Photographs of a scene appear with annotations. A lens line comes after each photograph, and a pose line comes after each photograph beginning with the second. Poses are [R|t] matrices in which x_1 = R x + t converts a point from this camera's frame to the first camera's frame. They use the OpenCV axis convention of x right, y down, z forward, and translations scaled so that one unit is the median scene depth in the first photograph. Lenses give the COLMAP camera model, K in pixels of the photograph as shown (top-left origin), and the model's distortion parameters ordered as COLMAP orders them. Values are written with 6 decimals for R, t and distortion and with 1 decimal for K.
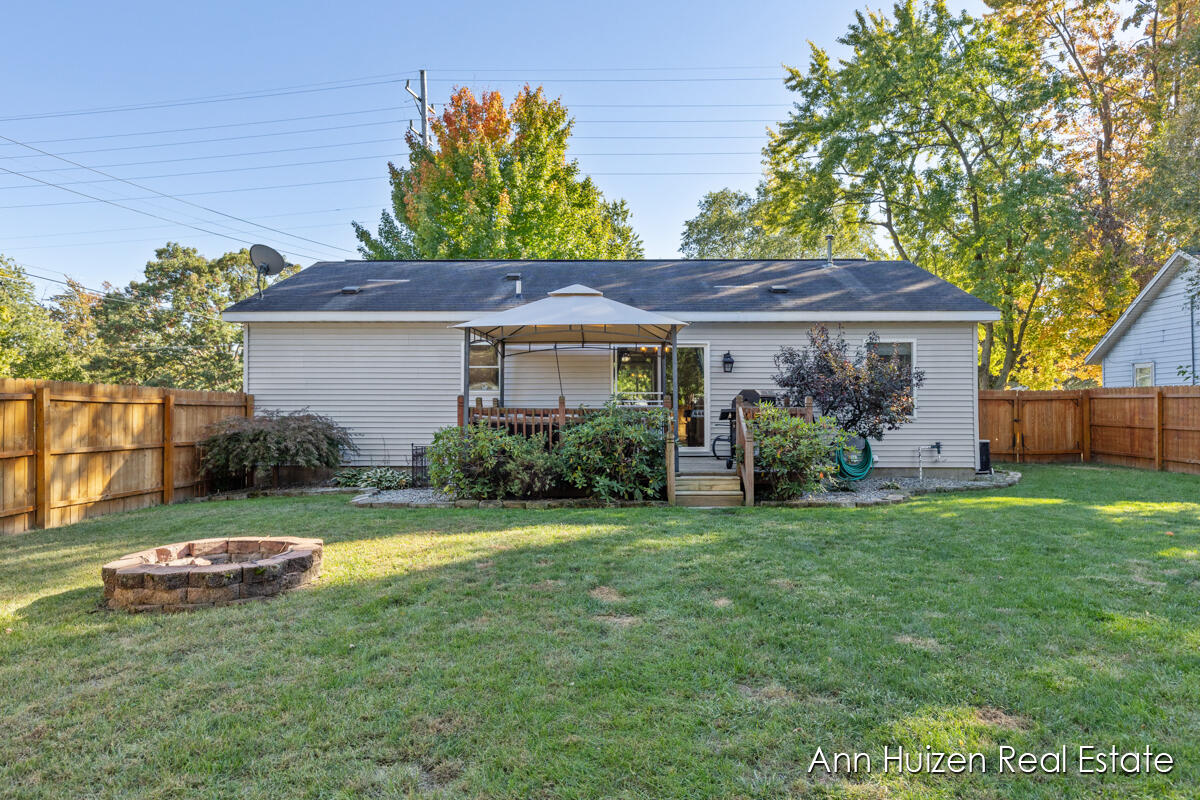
lens RADIAL K [[728.0, 0, 599.0], [0, 728.0, 396.2], [0, 0, 1]] dist [0.001185, 0.001429]
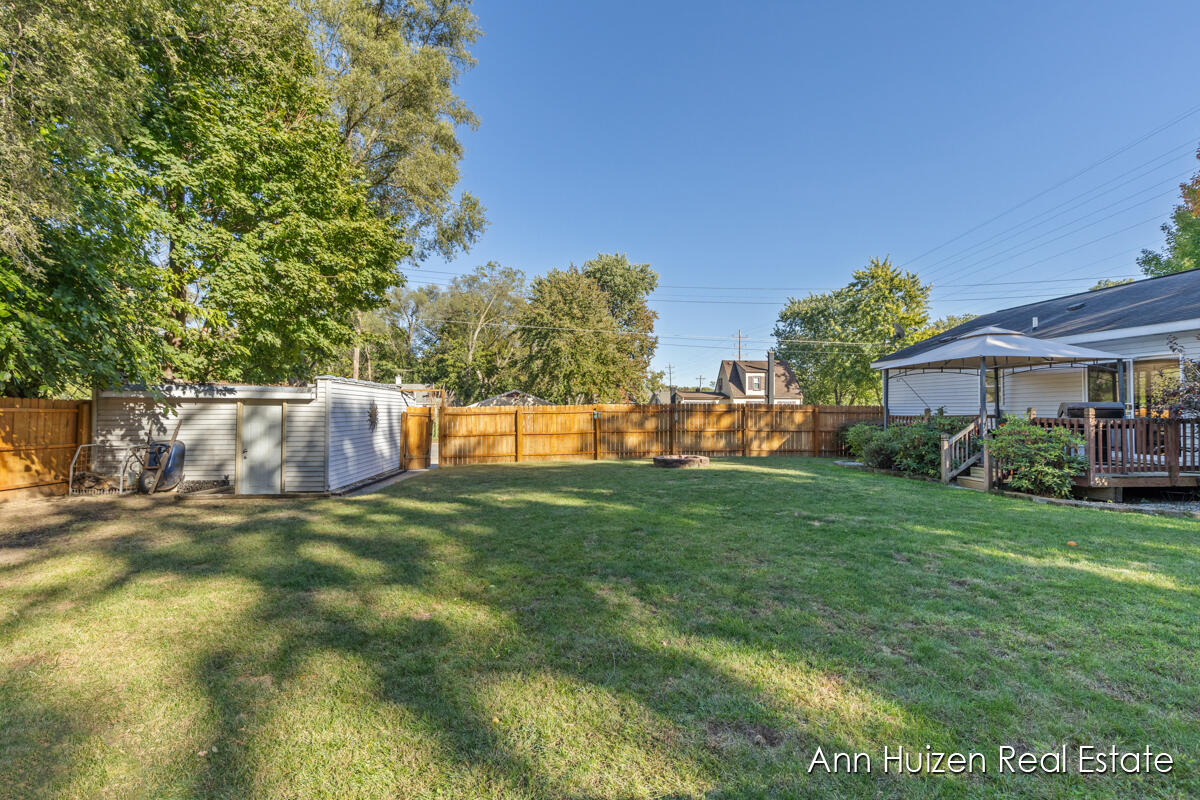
lens RADIAL K [[520.0, 0, 602.7], [0, 520.0, 398.5], [0, 0, 1]] dist [-0.004908, -0.000663]
pose [[0.154685, -0.018568, -0.987789, 0.718283], [0.012081, 0.999784, -0.016902, -0.008616], [0.987890, -0.009319, 0.154876, 0.095719]]
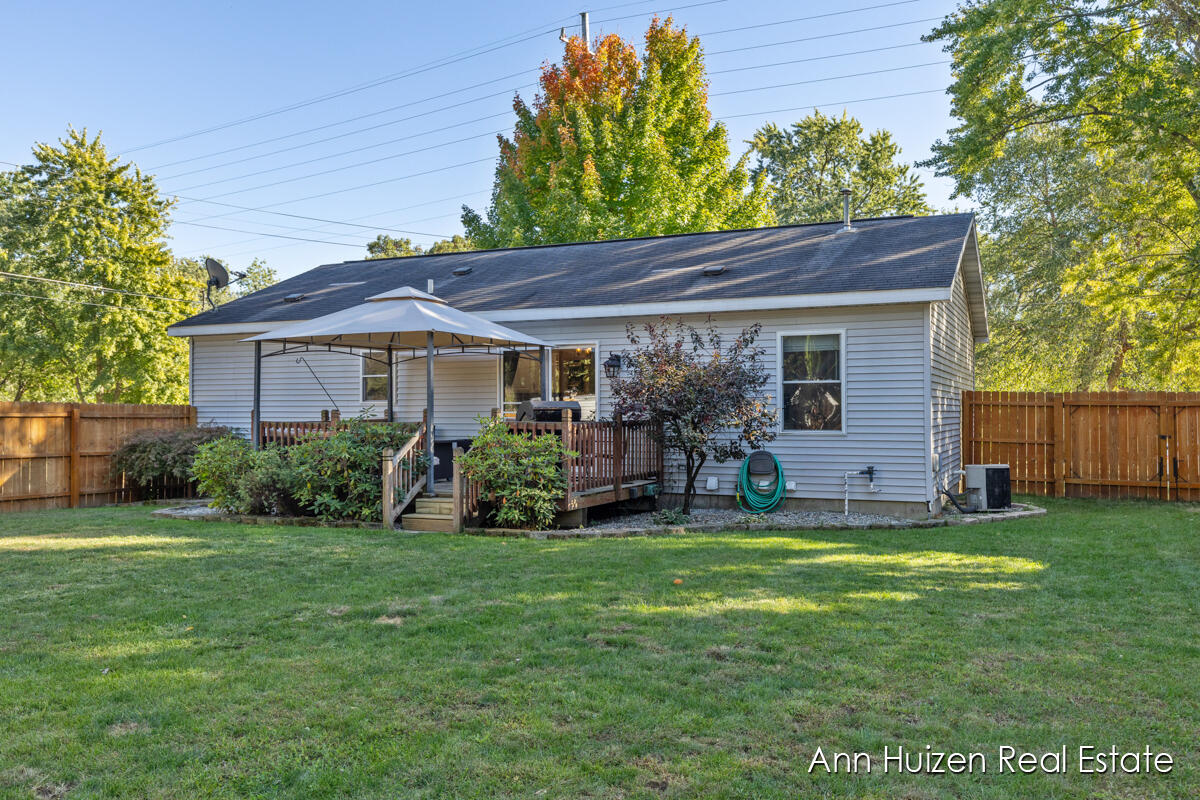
lens RADIAL K [[949.3, 0, 603.9], [0, 949.3, 406.4], [0, 0, 1]] dist [0.001438, 0.008858]
pose [[0.917101, -0.004052, -0.398634, 0.597877], [0.008728, 0.999913, 0.009916, -0.010686], [0.398559, -0.012573, 0.917057, -0.002770]]
